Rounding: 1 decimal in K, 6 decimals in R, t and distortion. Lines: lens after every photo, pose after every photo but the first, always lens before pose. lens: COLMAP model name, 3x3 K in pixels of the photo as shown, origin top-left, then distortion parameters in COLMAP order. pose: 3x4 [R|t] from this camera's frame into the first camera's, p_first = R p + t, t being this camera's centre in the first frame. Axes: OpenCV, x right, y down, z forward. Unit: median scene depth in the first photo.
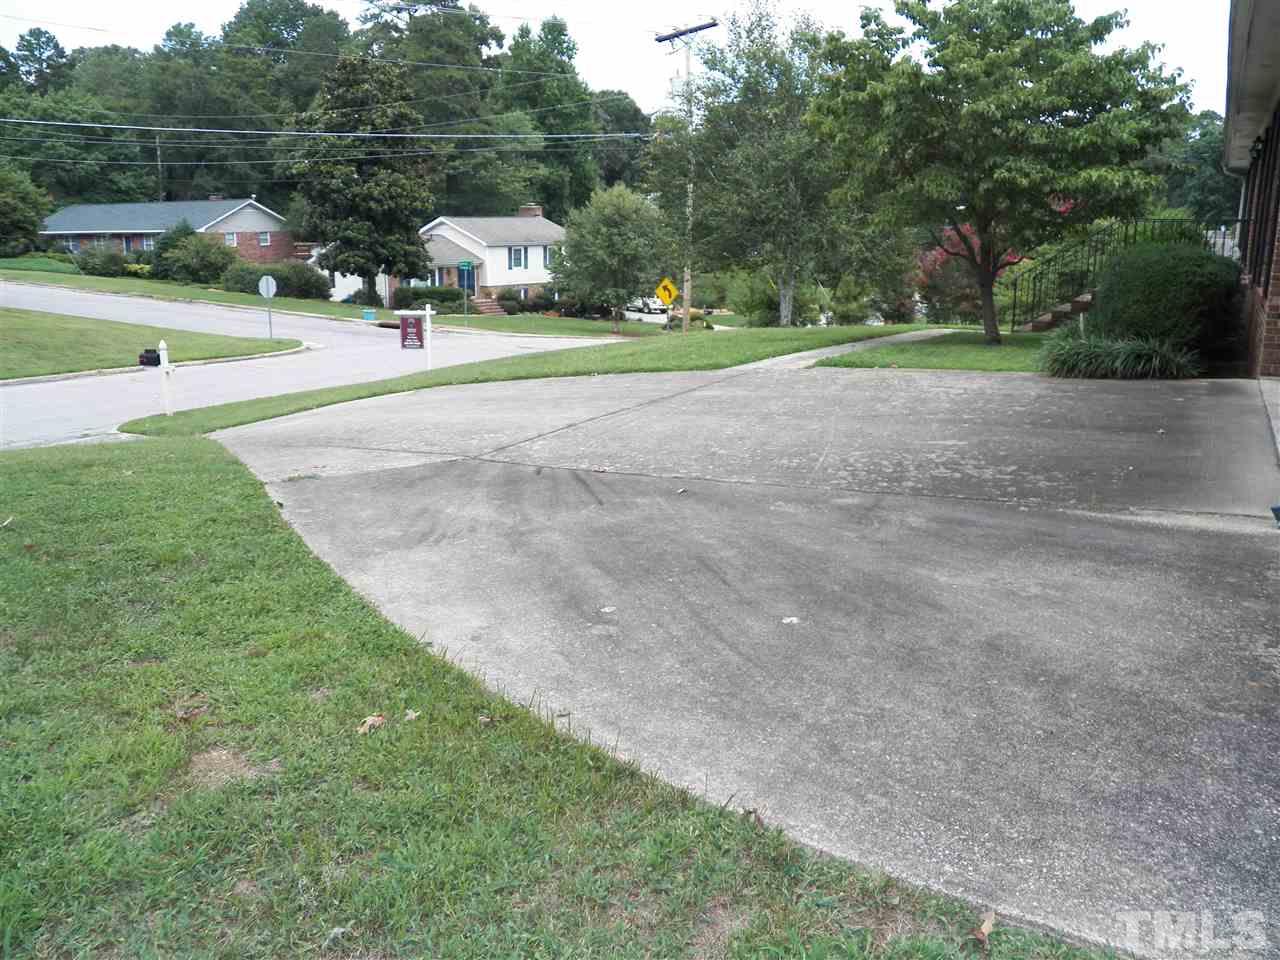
lens RADIAL K [[1044.8, 0, 640.0], [0, 1044.8, 480.0], [0, 0, 1]] dist [-0.161282, 0.158424]
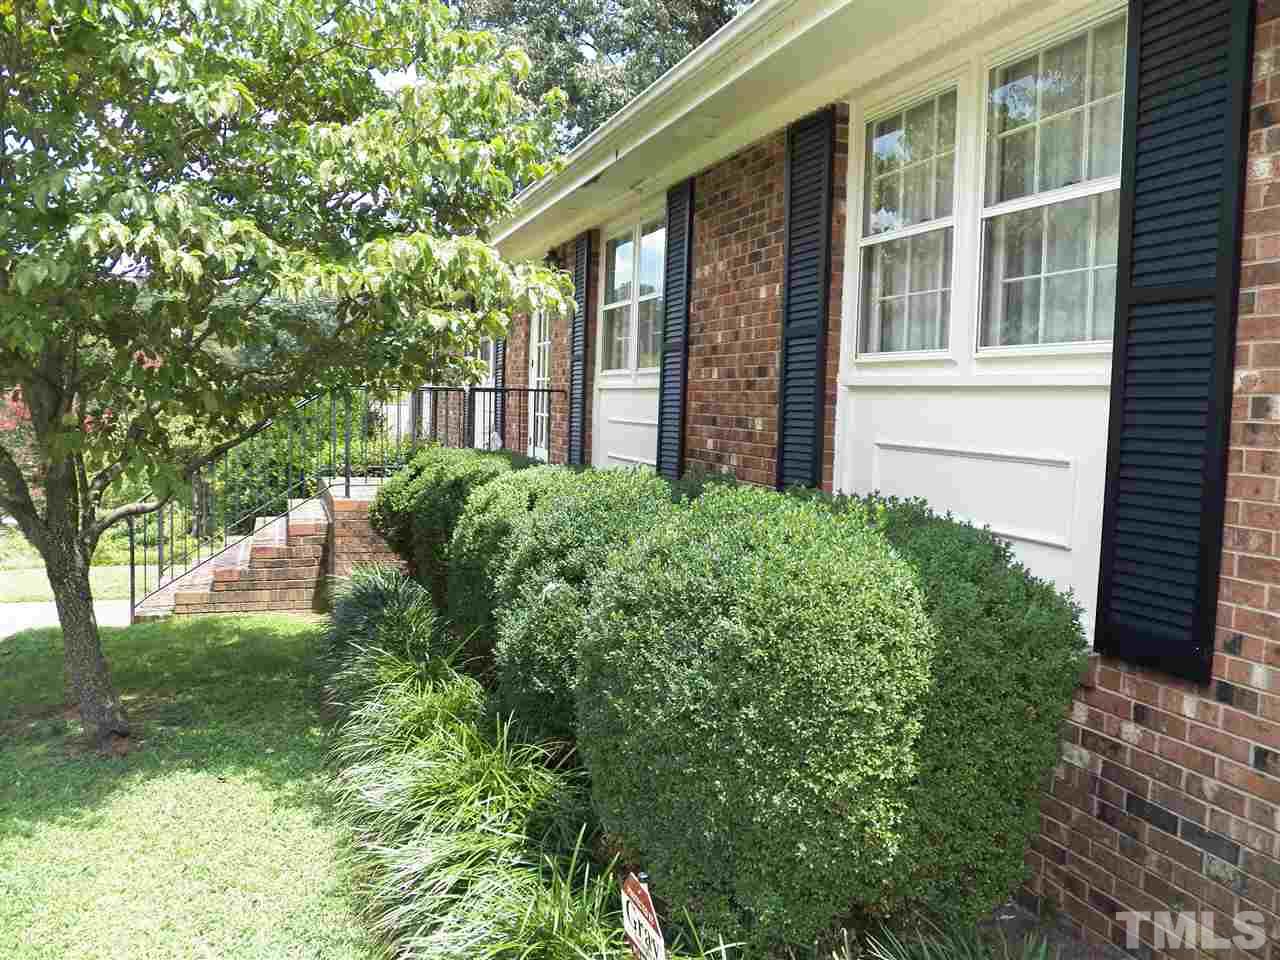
lens RADIAL K [[1044.8, 0, 640.0], [0, 1044.8, 480.0], [0, 0, 1]] dist [-0.161282, 0.158424]
pose [[0.667255, -0.039159, 0.743799, 0.250233], [0.148559, 0.985549, -0.081385, -0.193573], [-0.729863, 0.164802, 0.663430, 0.727429]]
